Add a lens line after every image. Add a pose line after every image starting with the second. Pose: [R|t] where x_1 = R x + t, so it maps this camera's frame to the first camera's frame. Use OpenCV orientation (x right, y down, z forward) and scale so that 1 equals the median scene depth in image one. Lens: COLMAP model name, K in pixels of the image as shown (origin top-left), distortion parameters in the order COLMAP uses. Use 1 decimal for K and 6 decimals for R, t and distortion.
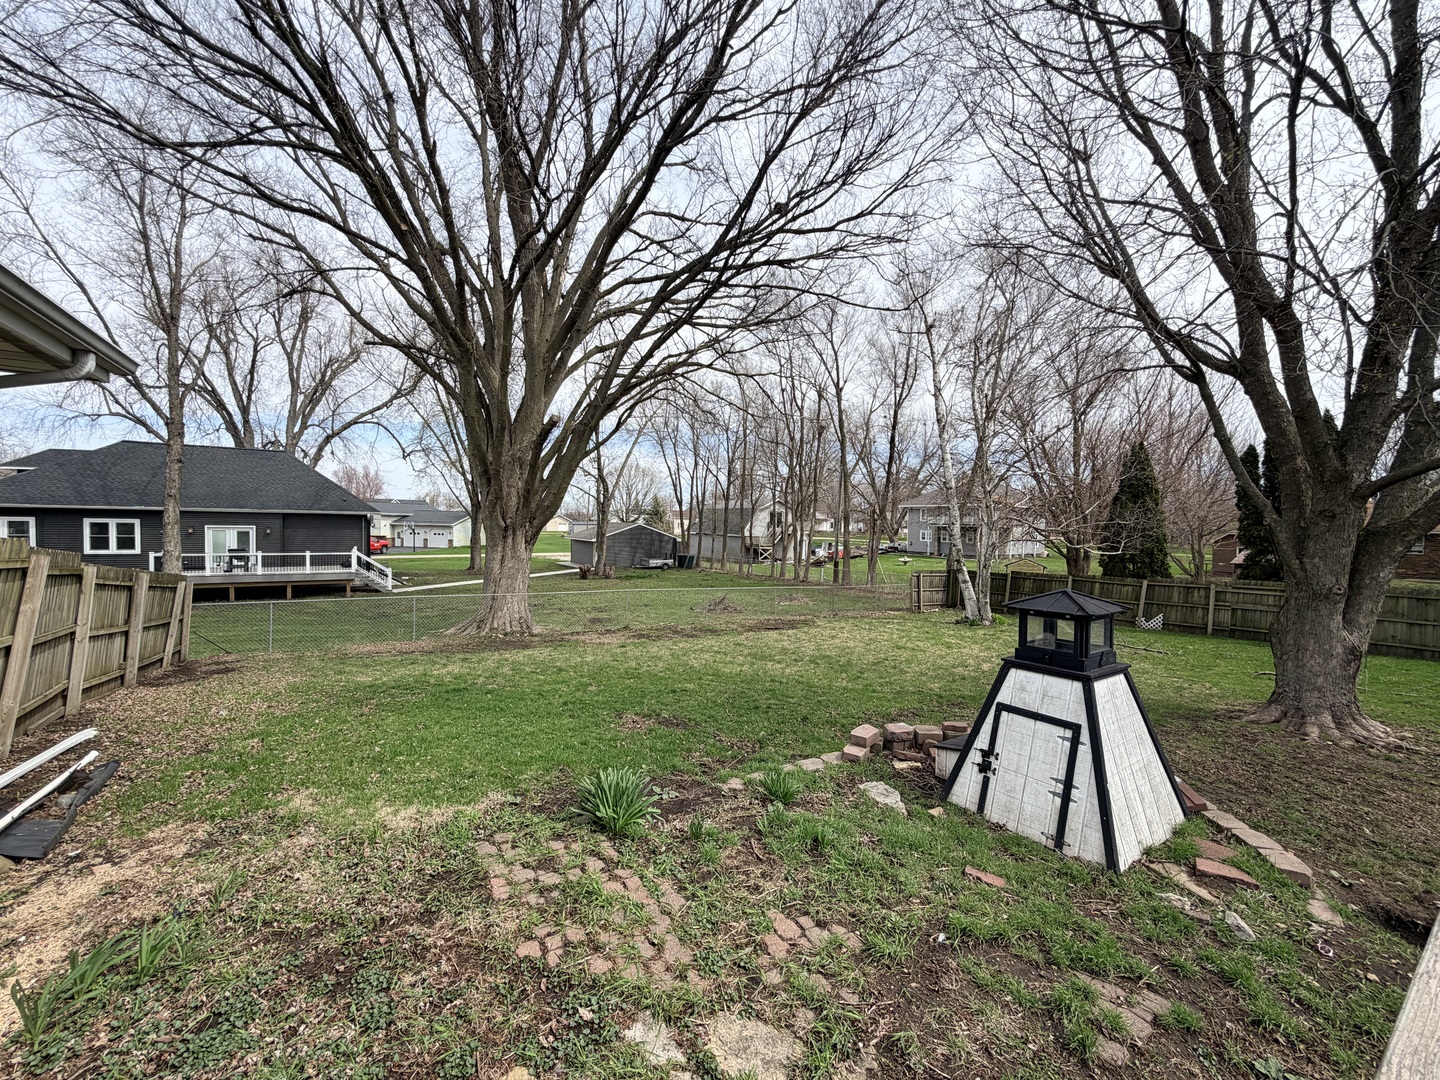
lens RADIAL K [[574.0, 0, 717.8], [0, 574.0, 540.1], [0, 0, 1]] dist [0.001217, -0.000659]
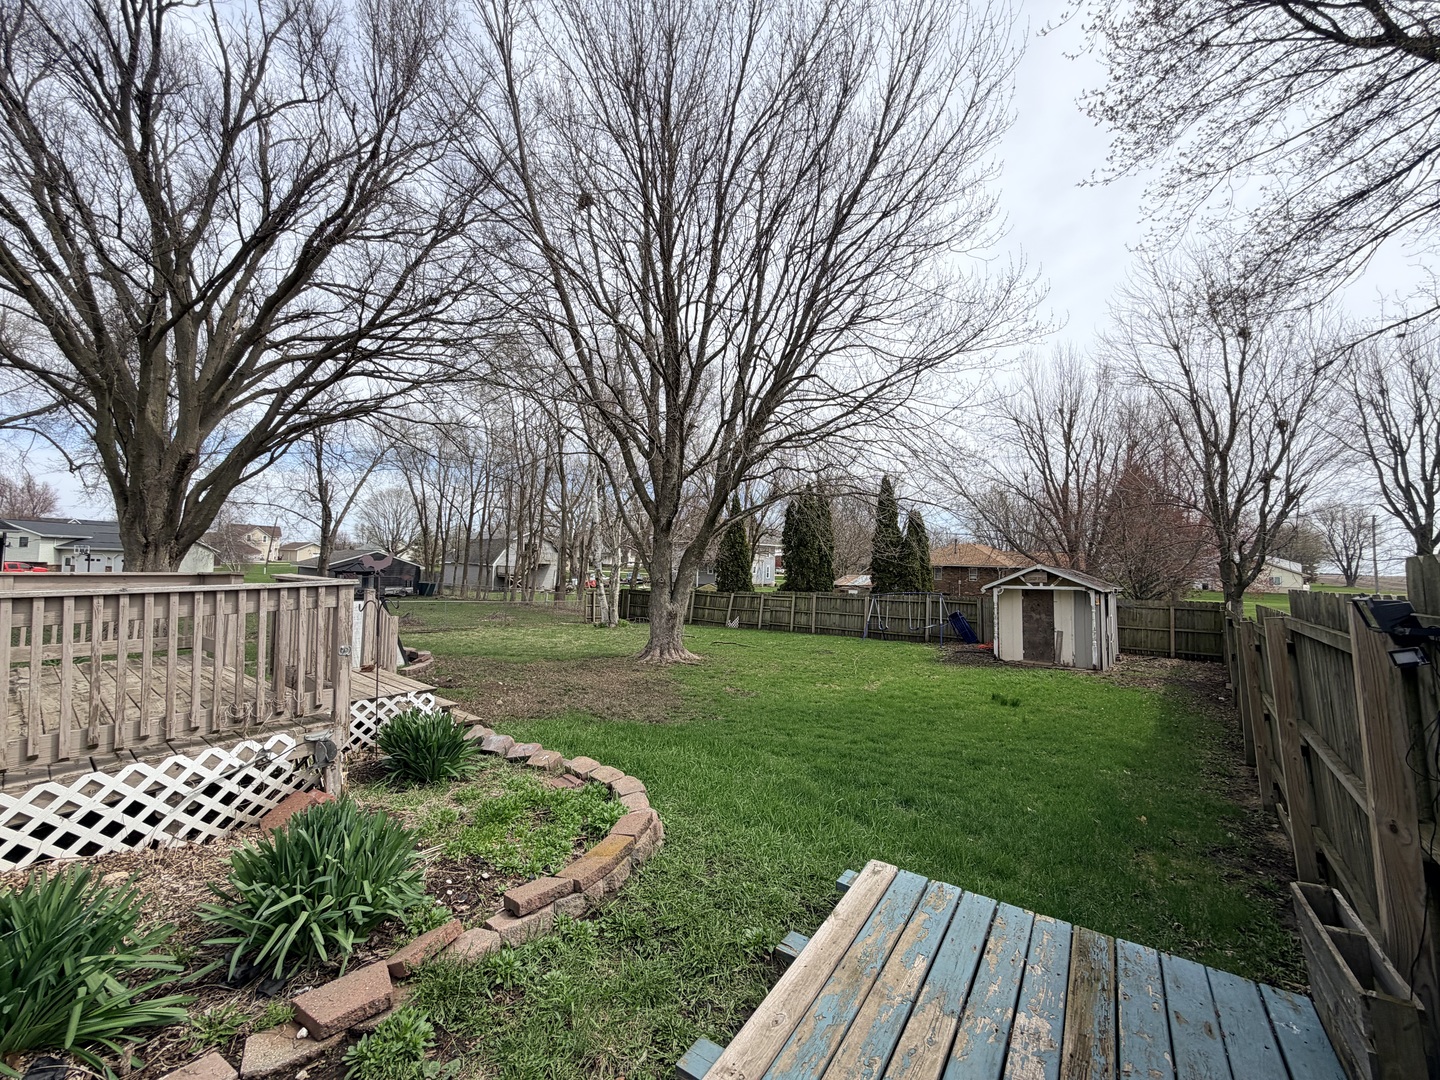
lens RADIAL K [[574.0, 0, 717.8], [0, 574.0, 540.1], [0, 0, 1]] dist [0.001217, -0.000659]
pose [[0.948422, 0.022795, 0.316191, 0.266583], [-0.003685, 0.998137, -0.060906, 0.026279], [-0.316990, 0.056599, 0.946738, -0.316046]]
